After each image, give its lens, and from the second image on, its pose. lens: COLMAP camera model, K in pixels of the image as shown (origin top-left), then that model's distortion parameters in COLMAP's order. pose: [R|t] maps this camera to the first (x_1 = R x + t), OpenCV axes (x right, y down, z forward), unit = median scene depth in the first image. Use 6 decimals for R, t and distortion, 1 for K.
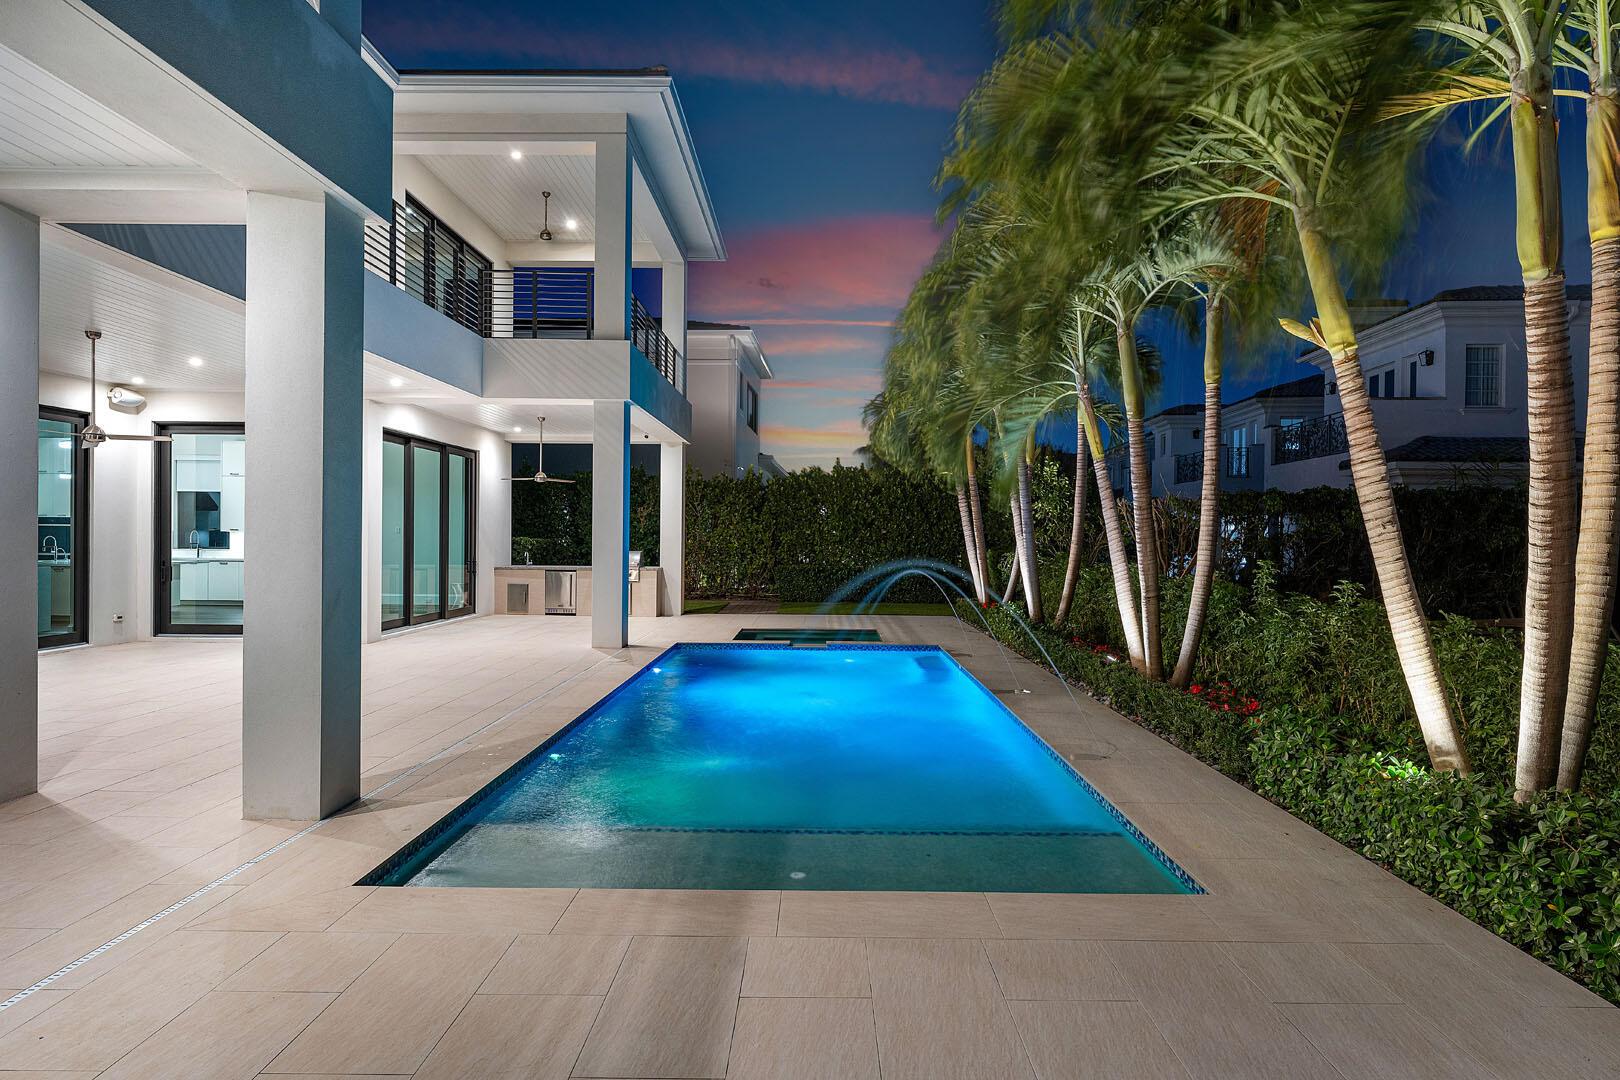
lens RADIAL K [[913.9, 0, 810.0], [0, 913.9, 540.0], [0, 0, 1]] dist [-0.000318, 0.001422]
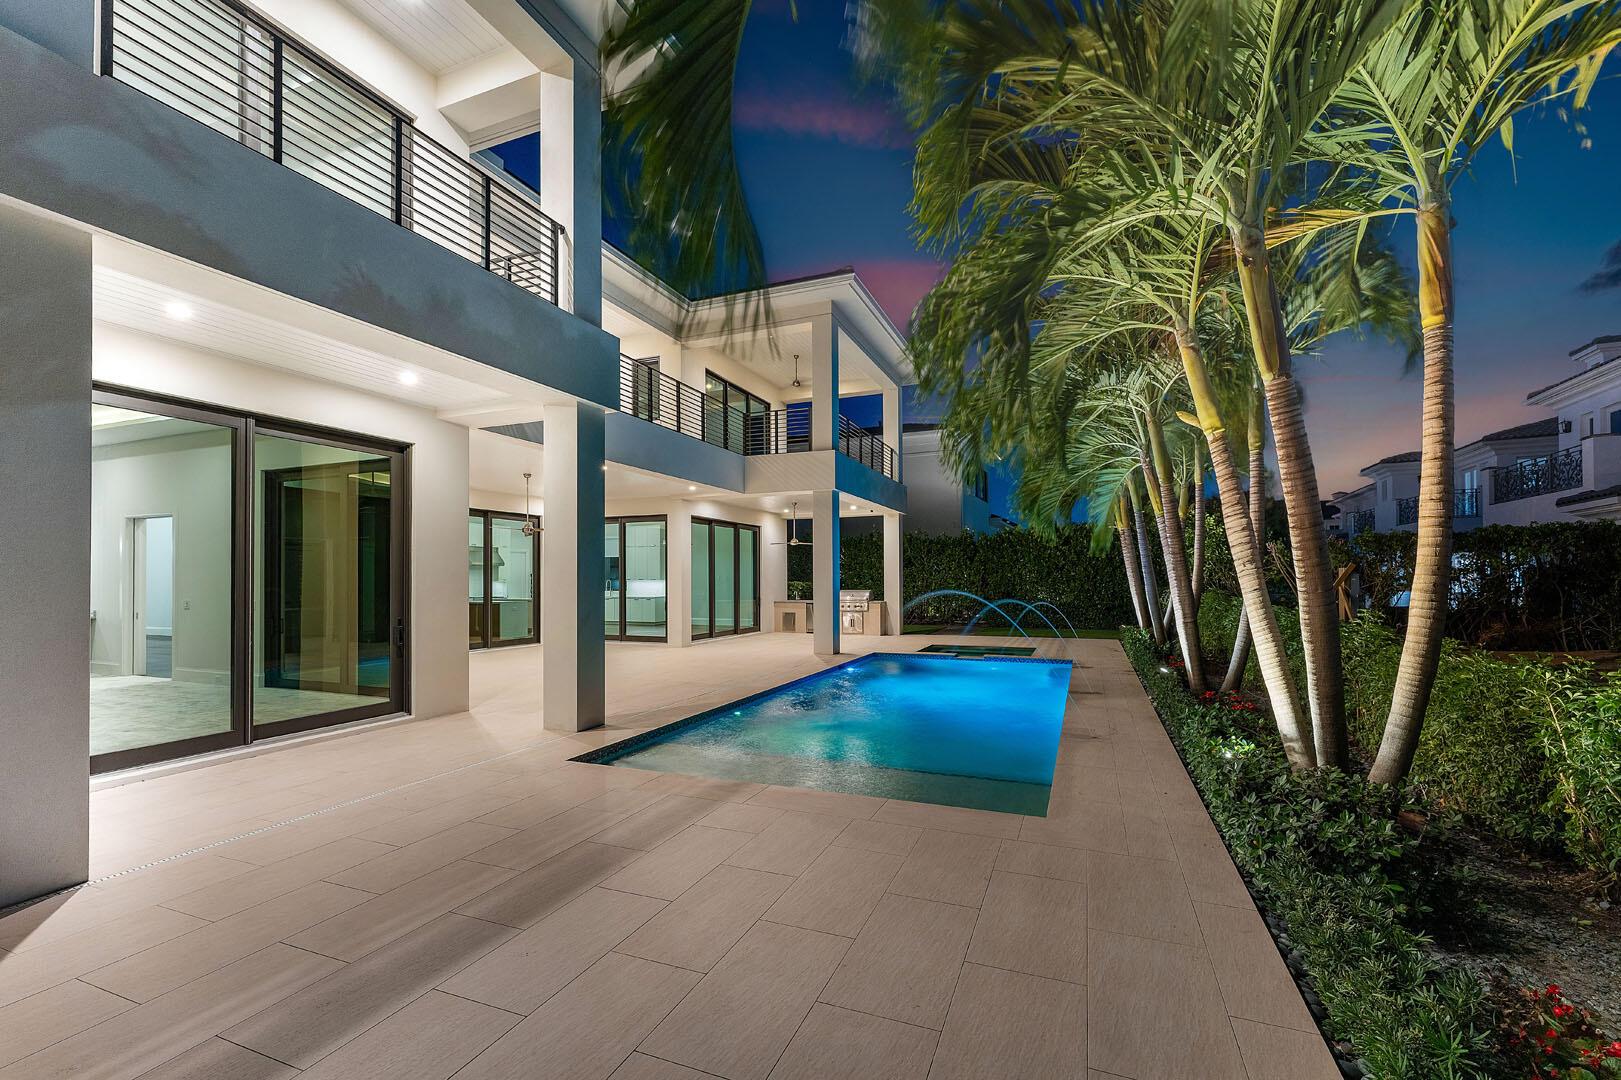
lens RADIAL K [[682.3, 0, 812.6], [0, 682.3, 572.5], [0, 0, 1]] dist [-0.001195, -0.000028]
pose [[0.932988, -0.017563, -0.359477, 0.154449], [0.012219, 0.999779, -0.017133, 0.001982], [0.359699, 0.011592, 0.932996, -0.052379]]
